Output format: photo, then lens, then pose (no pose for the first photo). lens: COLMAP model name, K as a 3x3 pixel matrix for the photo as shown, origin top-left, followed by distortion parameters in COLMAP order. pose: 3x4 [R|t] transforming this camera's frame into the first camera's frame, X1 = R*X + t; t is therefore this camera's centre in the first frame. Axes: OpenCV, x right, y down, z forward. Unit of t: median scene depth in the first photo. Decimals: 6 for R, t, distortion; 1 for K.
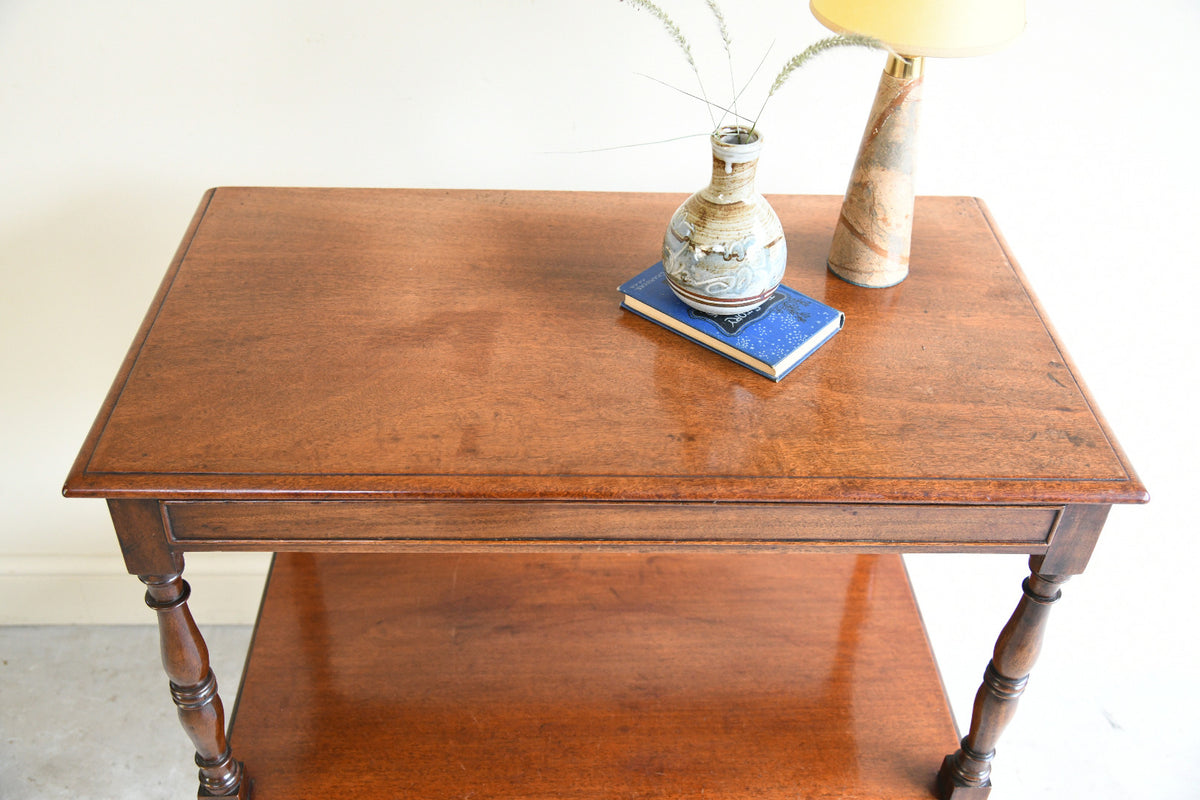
lens RADIAL K [[1199.2, 0, 597.9], [0, 1199.2, 393.3], [0, 0, 1]] dist [-0.028406, 0.000000]
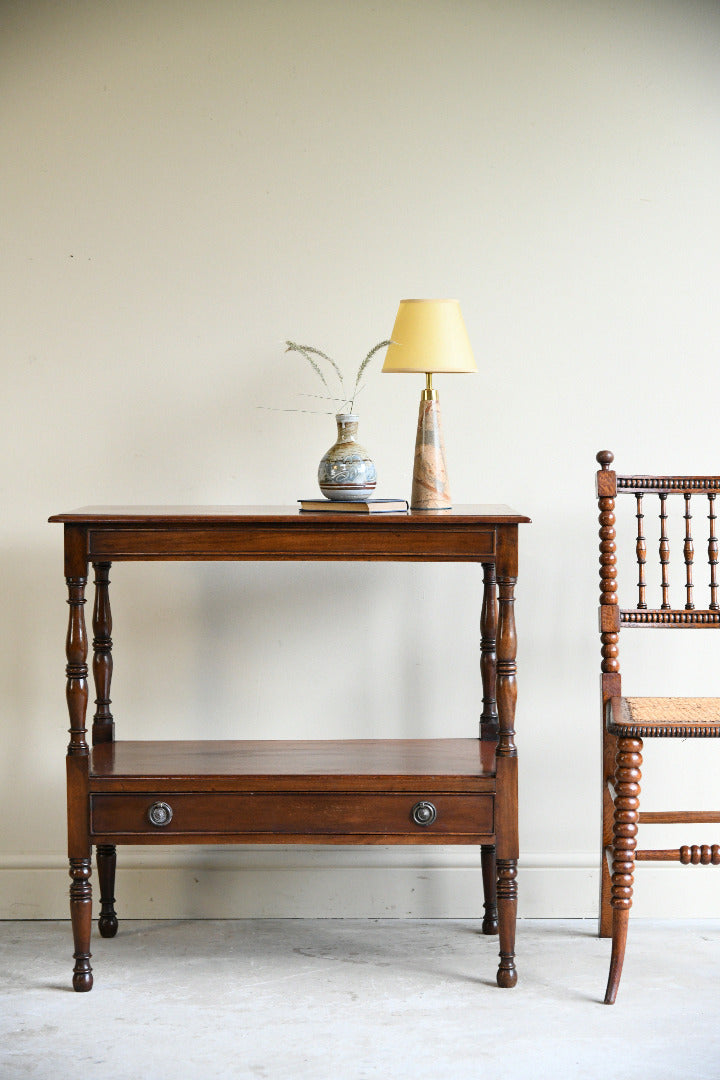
lens RADIAL K [[2211.3, 0, 332.7], [0, 2211.3, 561.1], [0, 0, 1]] dist [0.020819, 0.000000]
pose [[0.998823, -0.033353, -0.035221, 0.208891], [0.007490, 0.823442, -0.567352, 2.167557], [0.047926, 0.566420, 0.822722, -2.056282]]
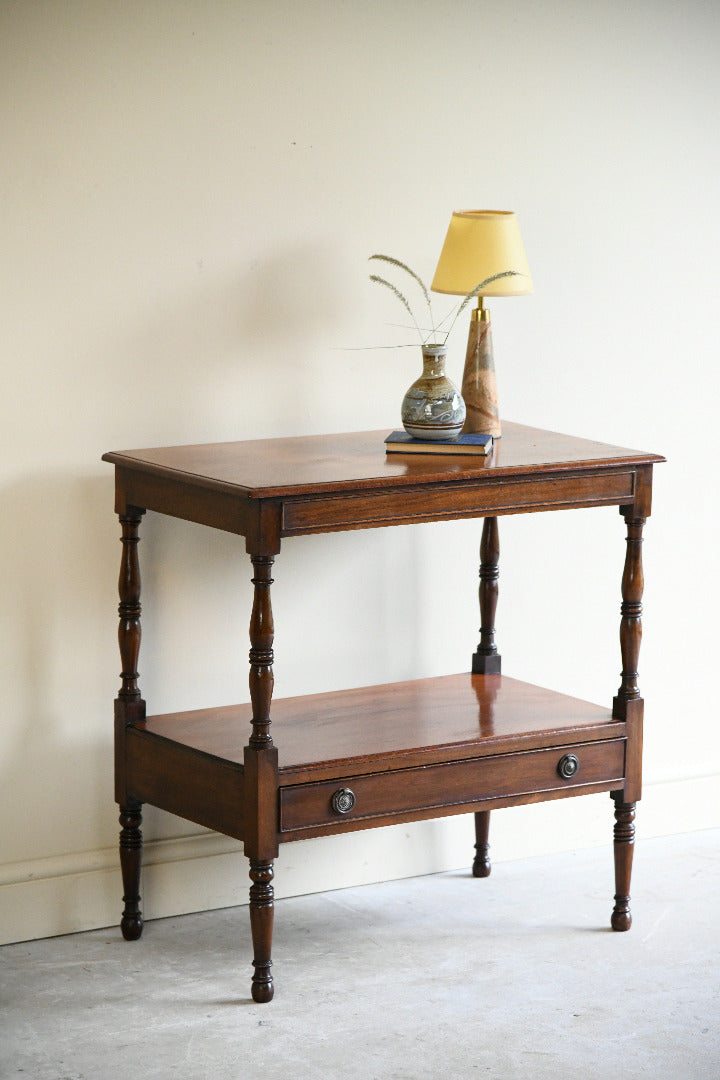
lens RADIAL K [[3447.0, 0, 351.5], [0, 3447.0, 537.2], [0, 0, 1]] dist [0.083857, 0.000000]
pose [[0.846110, -0.112095, 0.521088, -2.886164], [0.339941, 0.866482, -0.365580, 2.017232], [-0.410533, 0.486460, 0.771245, -3.081234]]
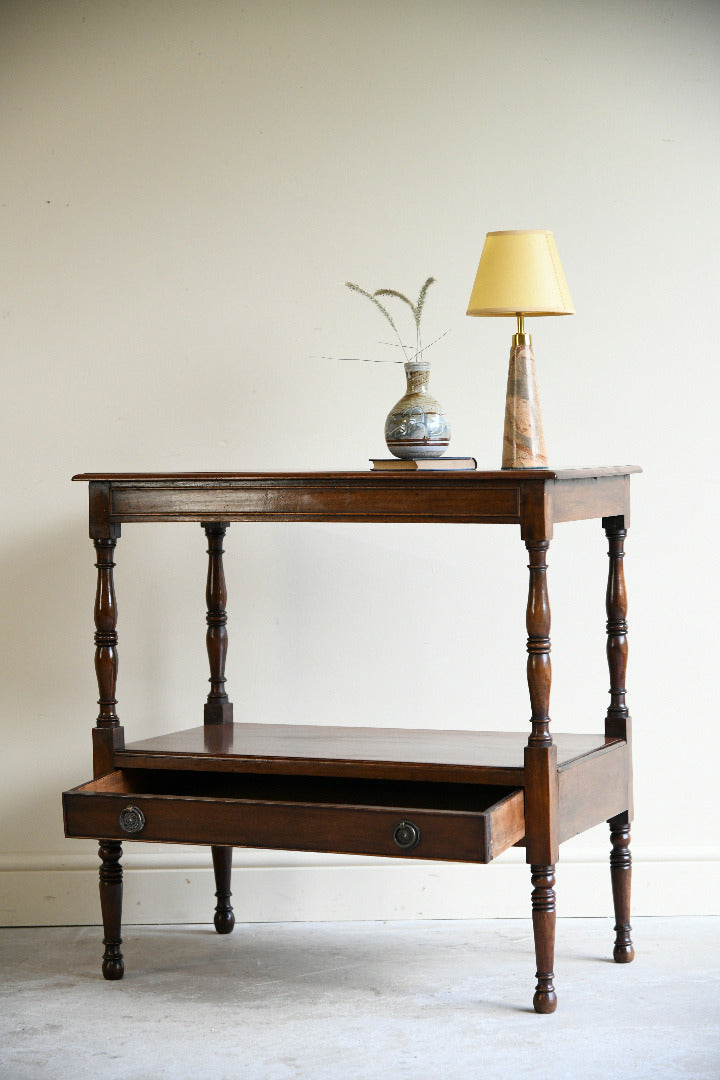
lens RADIAL K [[2482.6, 0, 359.6], [0, 2482.6, 547.0], [0, 0, 1]] dist [0.083344, 0.000000]
pose [[0.908984, -0.028596, -0.415850, 1.617591], [-0.221067, 0.812708, -0.539106, 2.123151], [0.353381, 0.581969, 0.732417, -1.746304]]
